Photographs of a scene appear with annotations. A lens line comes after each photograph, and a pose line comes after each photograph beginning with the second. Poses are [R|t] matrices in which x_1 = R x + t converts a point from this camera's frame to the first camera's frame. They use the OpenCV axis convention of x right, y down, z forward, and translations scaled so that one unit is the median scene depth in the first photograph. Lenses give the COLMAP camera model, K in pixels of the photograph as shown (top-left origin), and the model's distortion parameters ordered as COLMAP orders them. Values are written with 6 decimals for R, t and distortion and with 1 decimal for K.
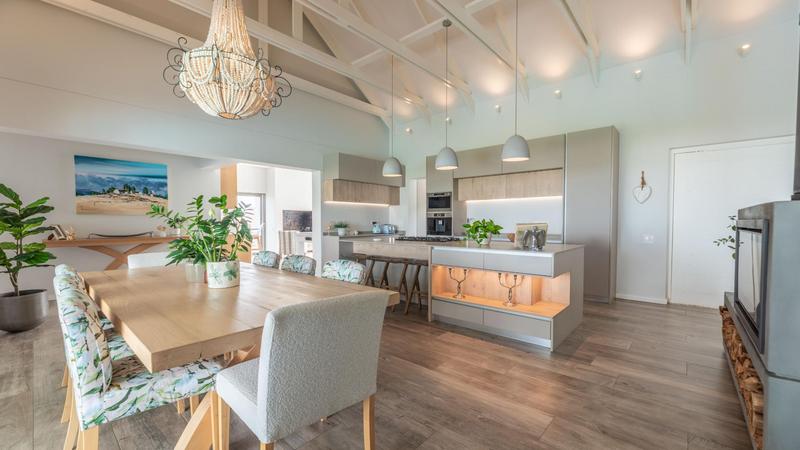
lens RADIAL K [[327.3, 0, 398.9], [0, 327.3, 227.5], [0, 0, 1]] dist [-0.004184, 0.000094]
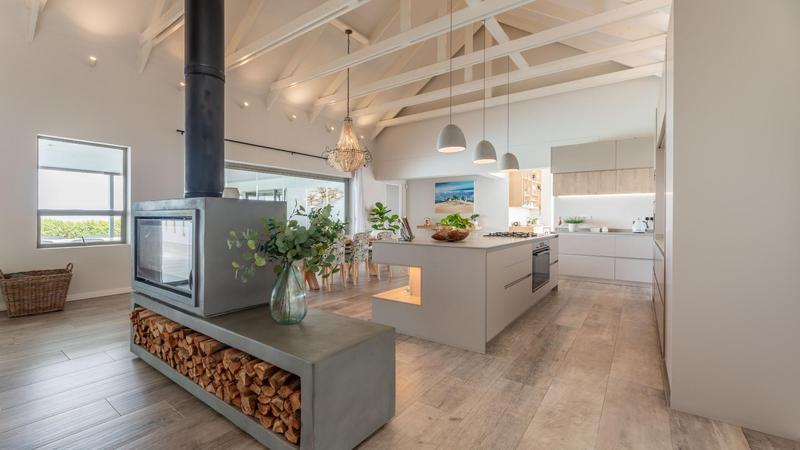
lens RADIAL K [[327.3, 0, 395.8], [0, 327.3, 222.1], [0, 0, 1]] dist [-0.004184, 0.000094]
pose [[0.097449, 0.016531, -0.995103, 0.862364], [-0.019264, 0.999706, 0.014721, -0.008406], [0.995054, 0.017735, 0.097739, 0.502142]]
